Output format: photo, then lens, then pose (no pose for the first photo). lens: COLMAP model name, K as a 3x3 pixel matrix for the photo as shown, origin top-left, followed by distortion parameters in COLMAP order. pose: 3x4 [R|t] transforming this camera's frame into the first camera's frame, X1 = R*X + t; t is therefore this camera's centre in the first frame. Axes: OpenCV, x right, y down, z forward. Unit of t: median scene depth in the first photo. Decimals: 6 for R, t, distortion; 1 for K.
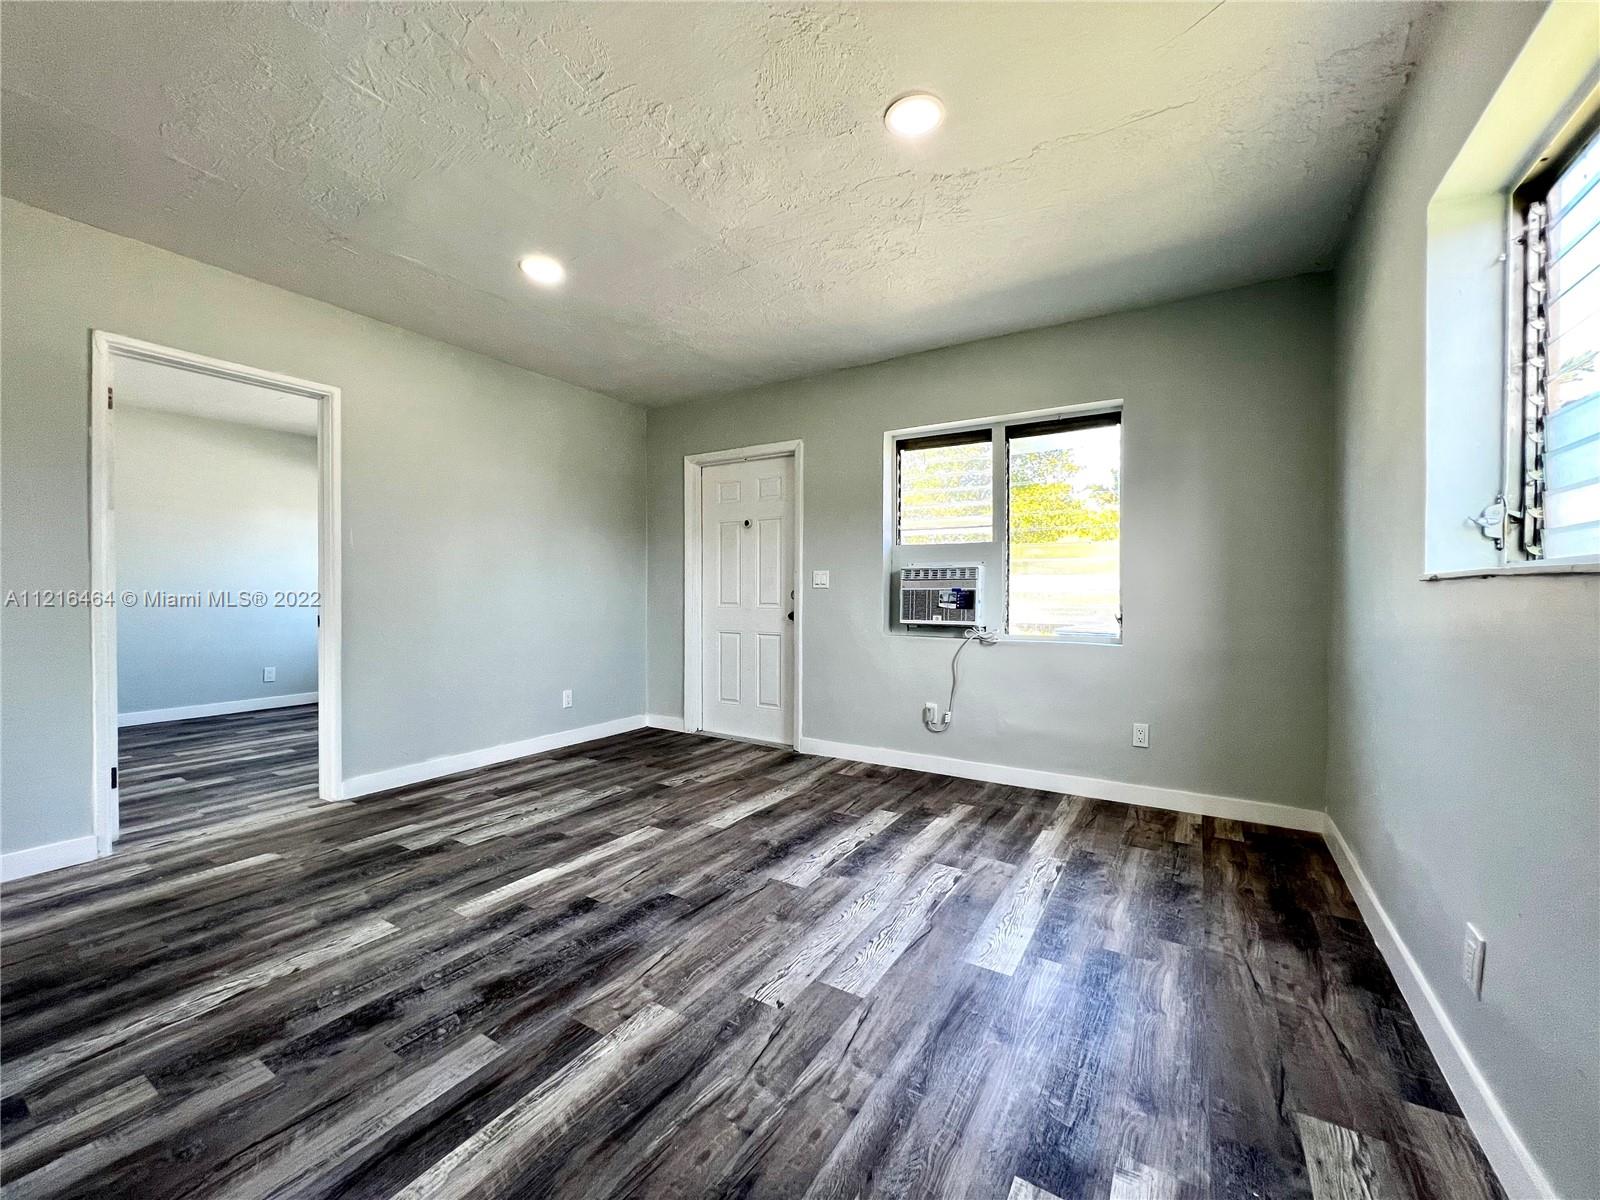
lens RADIAL K [[640.4, 0, 797.0], [0, 640.4, 598.5], [0, 0, 1]] dist [-0.001431, 0.000824]
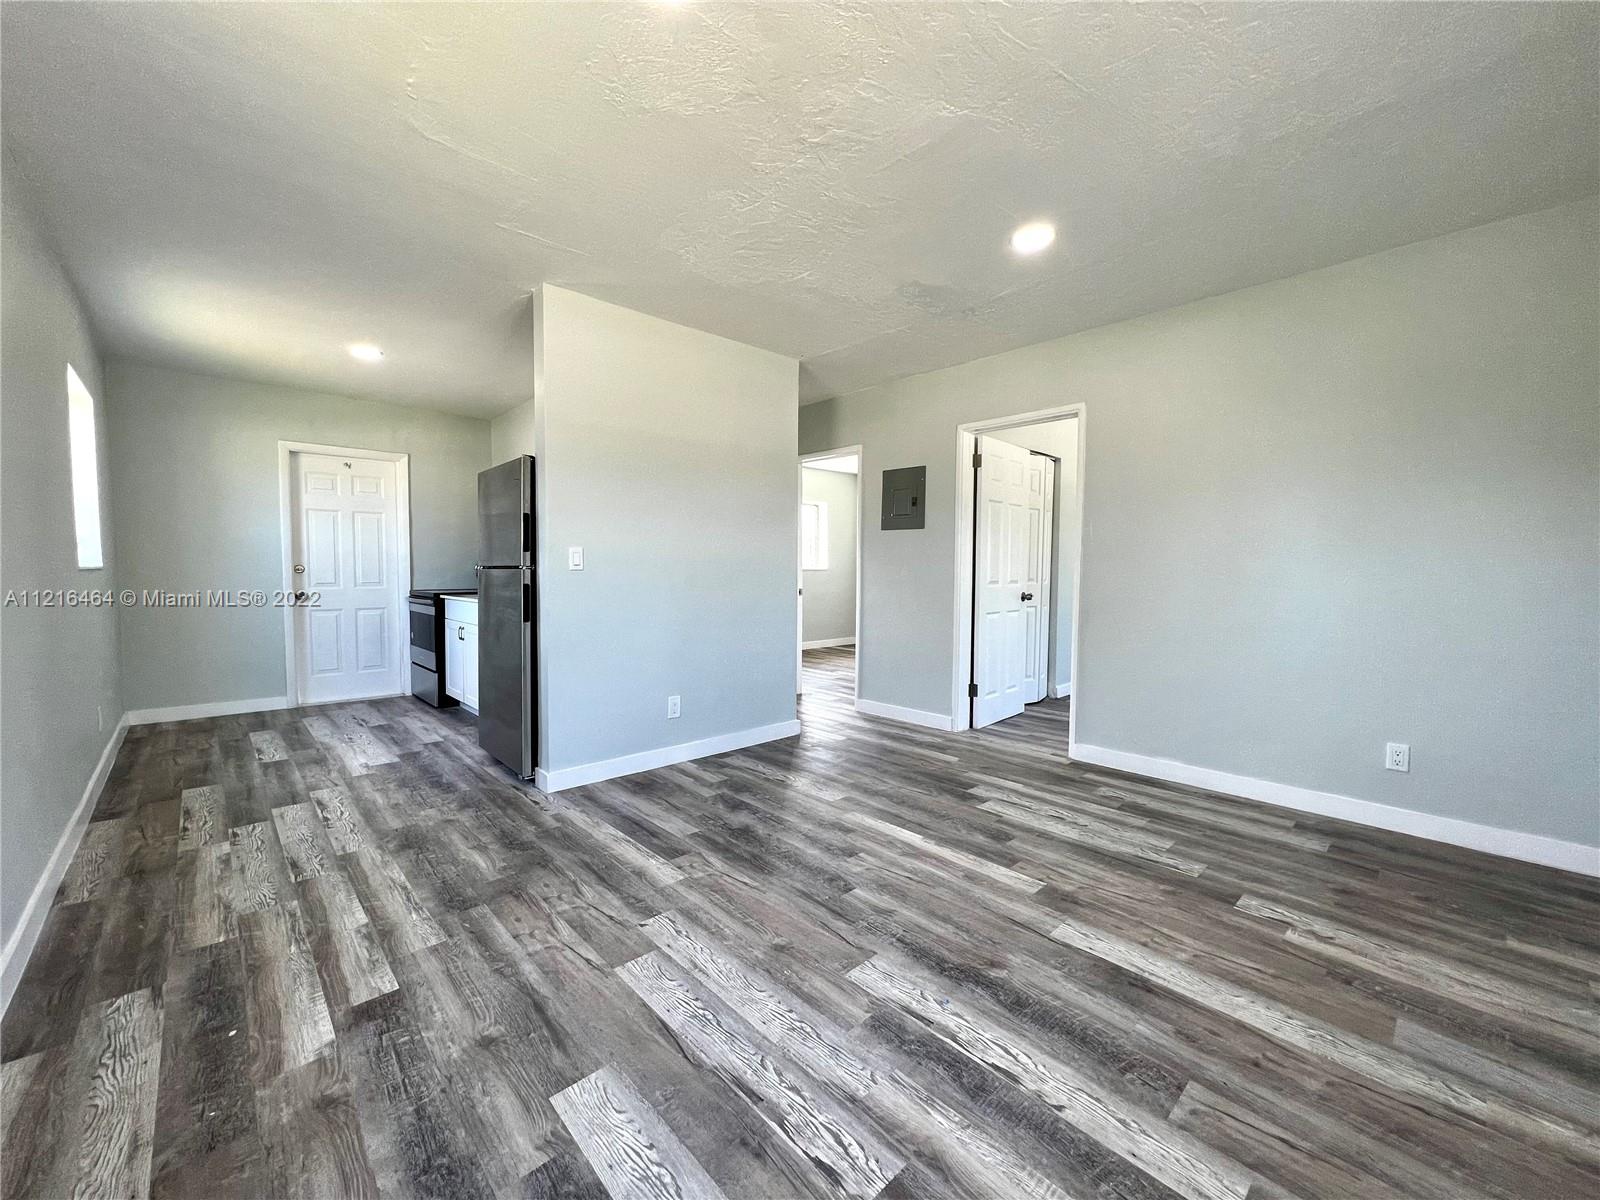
lens RADIAL K [[640.4, 0, 797.0], [0, 640.4, 598.5], [0, 0, 1]] dist [-0.001431, 0.000824]
pose [[-0.261877, 0.043087, -0.964139, 0.608862], [-0.015273, 0.998693, 0.048780, -0.030218], [0.964980, 0.027499, -0.260877, 0.922440]]
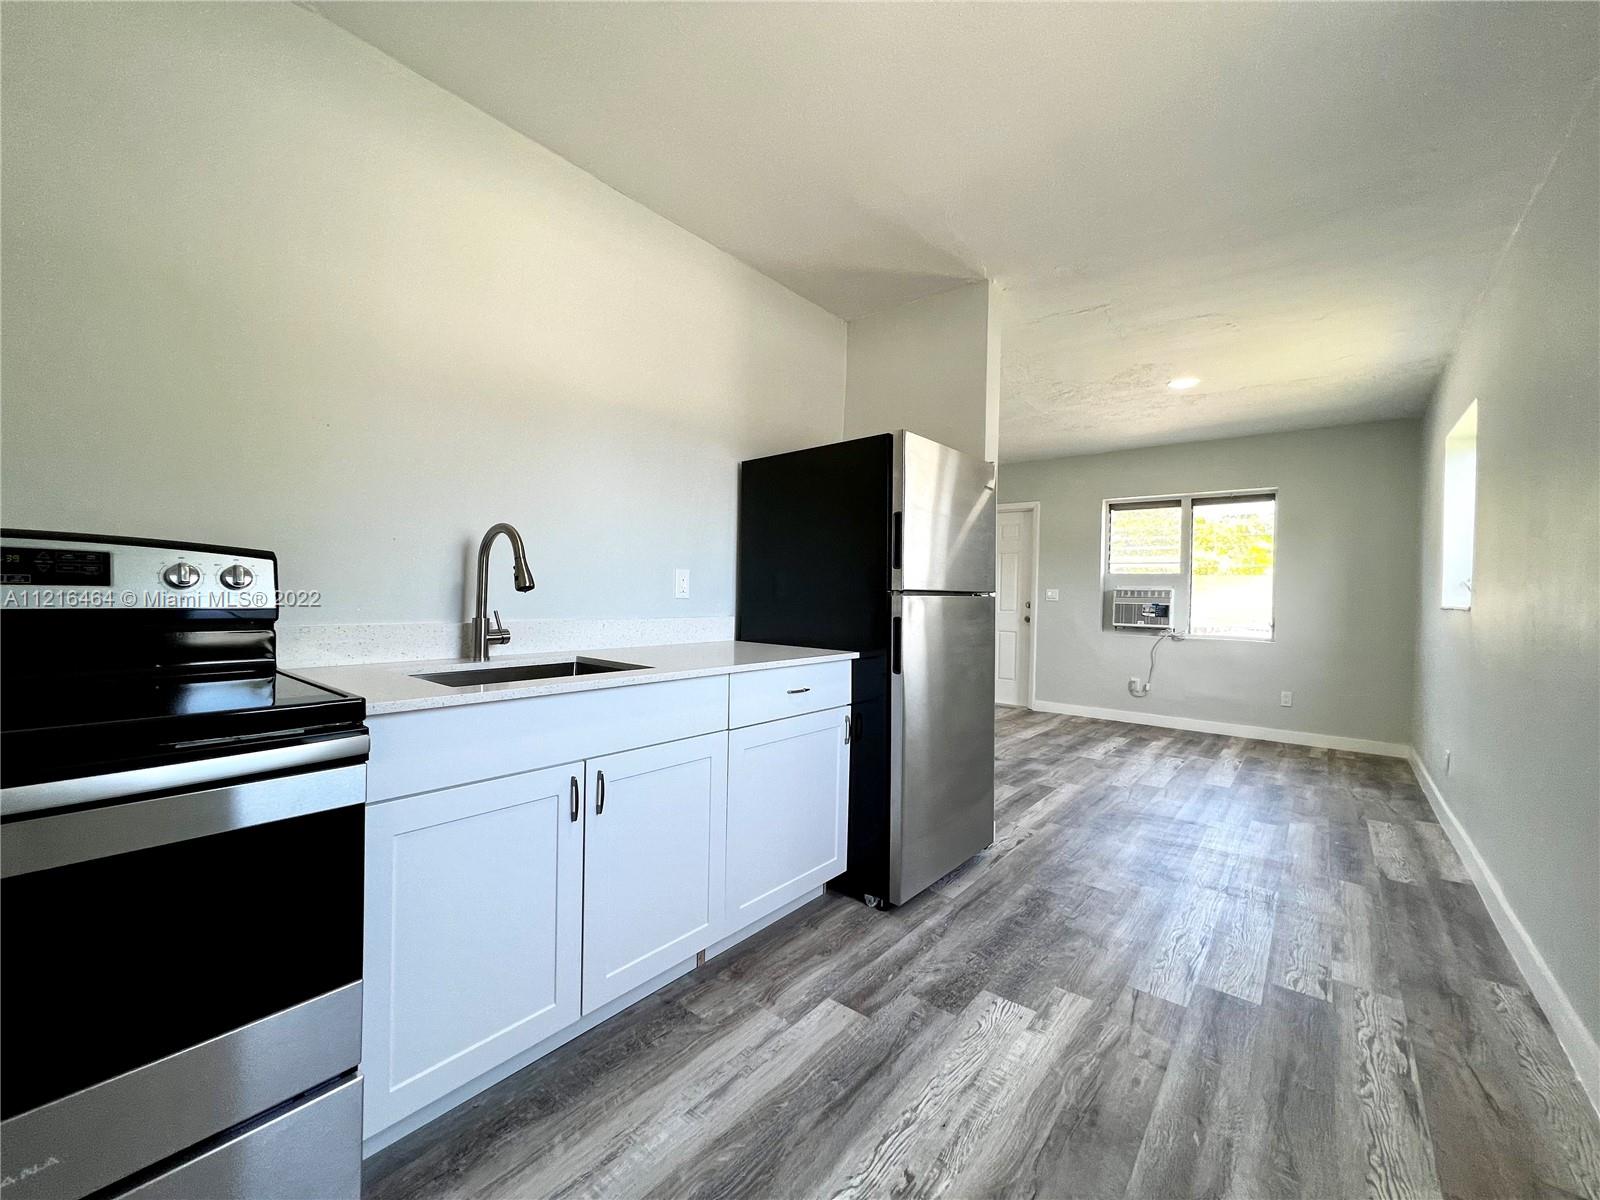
lens RADIAL K [[640.4, 0, 797.0], [0, 640.4, 598.5], [0, 0, 1]] dist [-0.001431, 0.000824]
pose [[0.991065, 0.020169, -0.131846, -0.528094], [-0.020755, 0.999780, -0.003074, -0.007186], [0.131755, 0.005783, 0.991265, -0.841539]]
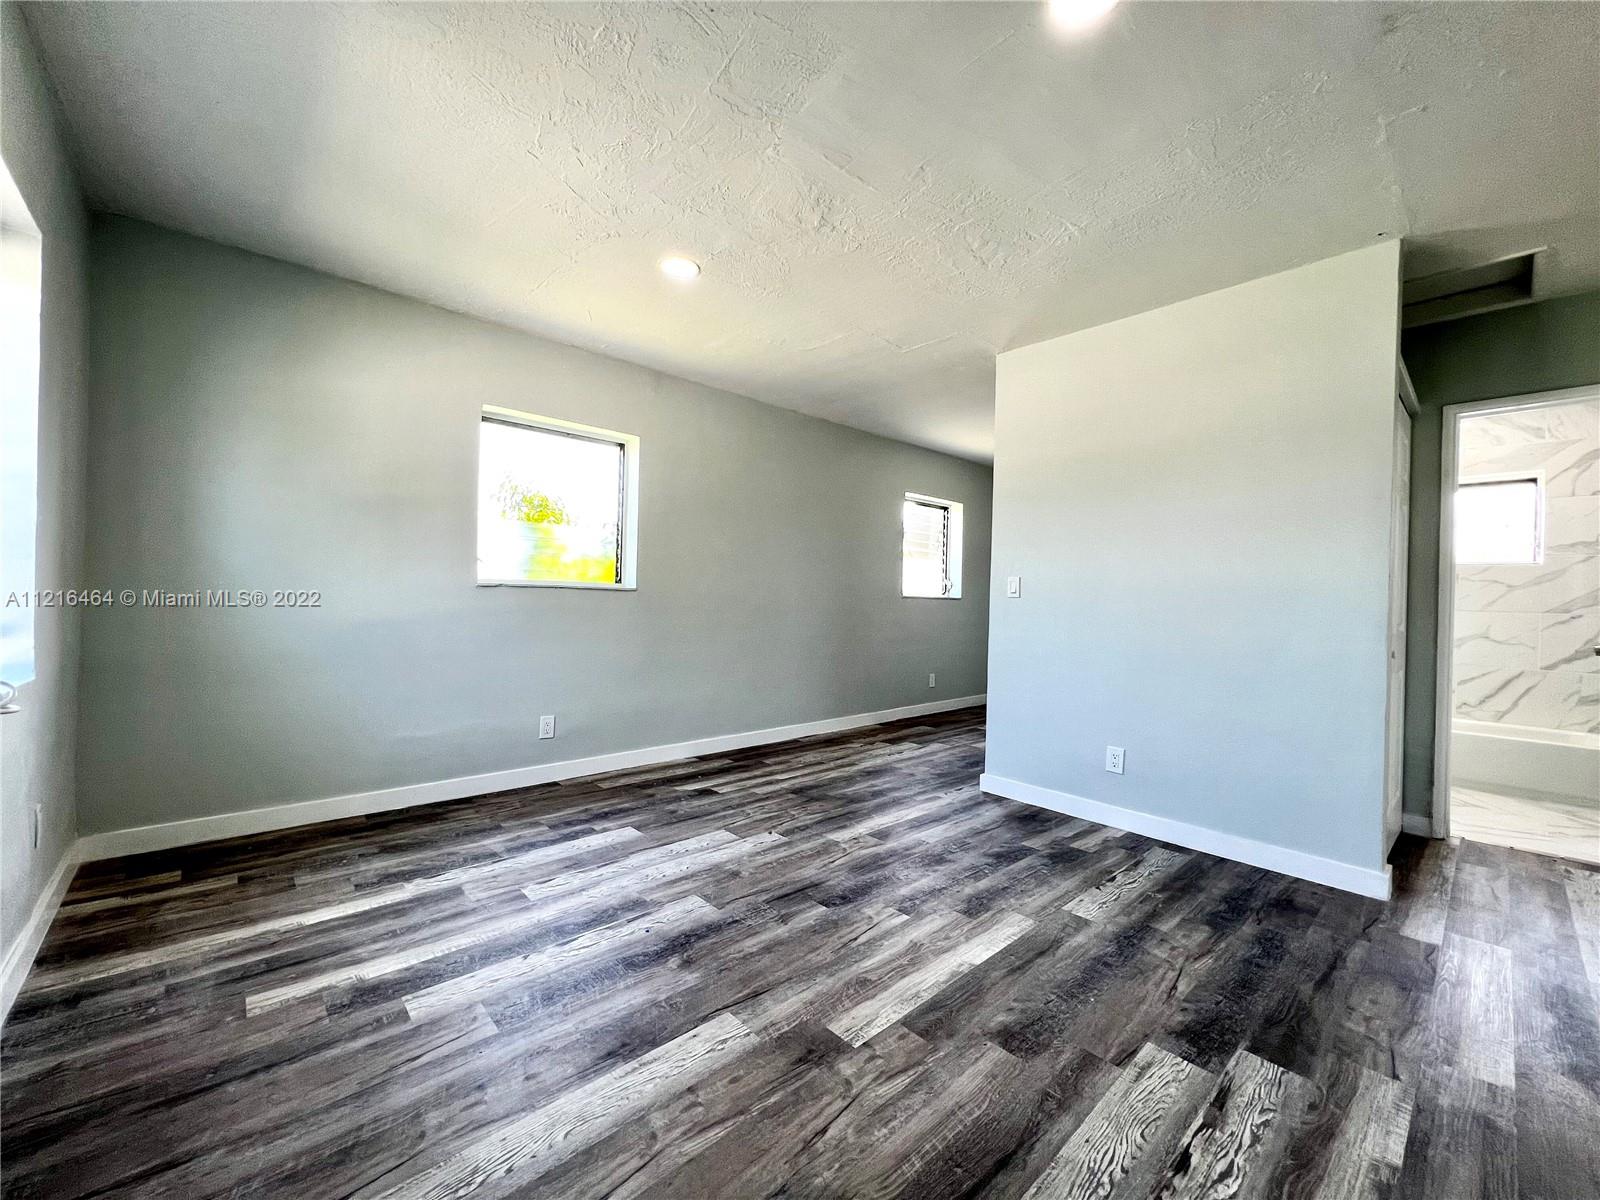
lens RADIAL K [[640.4, 0, 797.0], [0, 640.4, 598.5], [0, 0, 1]] dist [-0.001431, 0.000824]
pose [[-0.961793, -0.028100, 0.272332, -0.326949], [-0.025556, 0.999590, 0.012885, -0.022459], [-0.272582, 0.005433, -0.962117, 1.559749]]
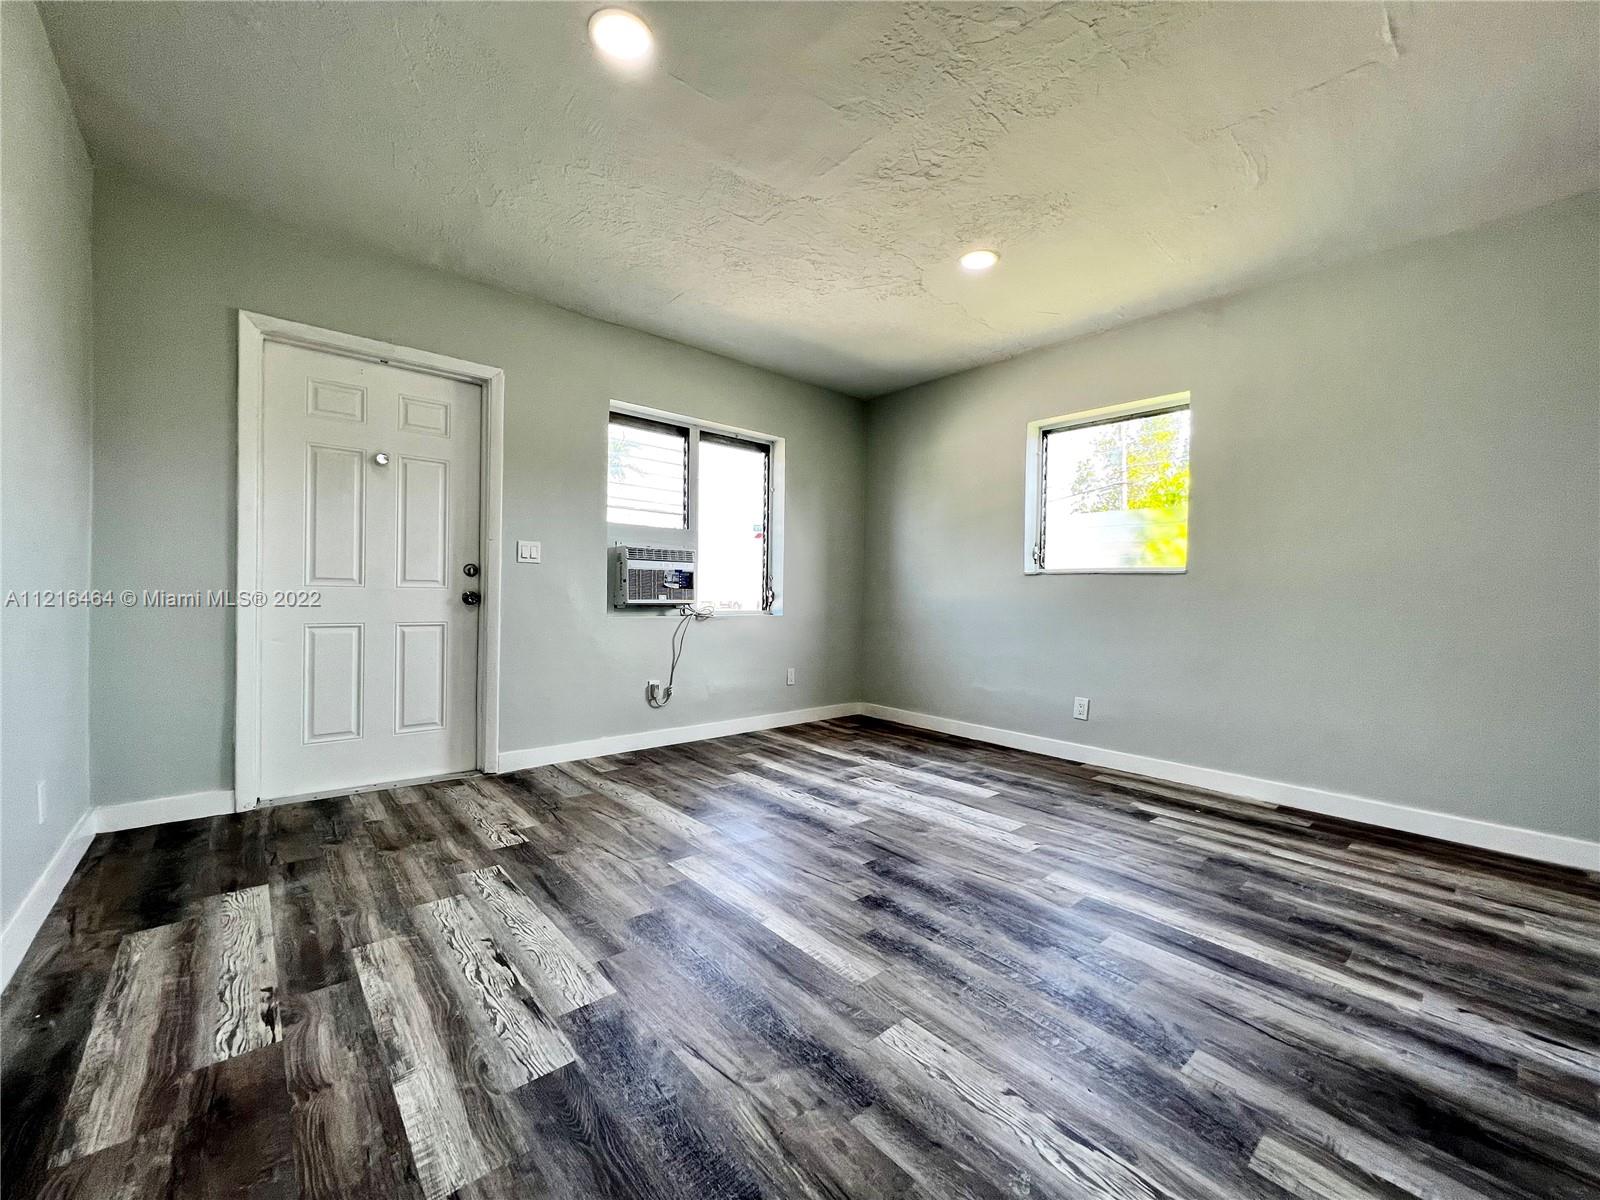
lens RADIAL K [[640.4, 0, 797.0], [0, 640.4, 598.5], [0, 0, 1]] dist [-0.001431, 0.000824]
pose [[0.292832, -0.006331, 0.956143, -0.947043], [-0.008287, 0.999924, 0.009159, 0.027925], [-0.956128, -0.010605, 0.292757, 0.644007]]
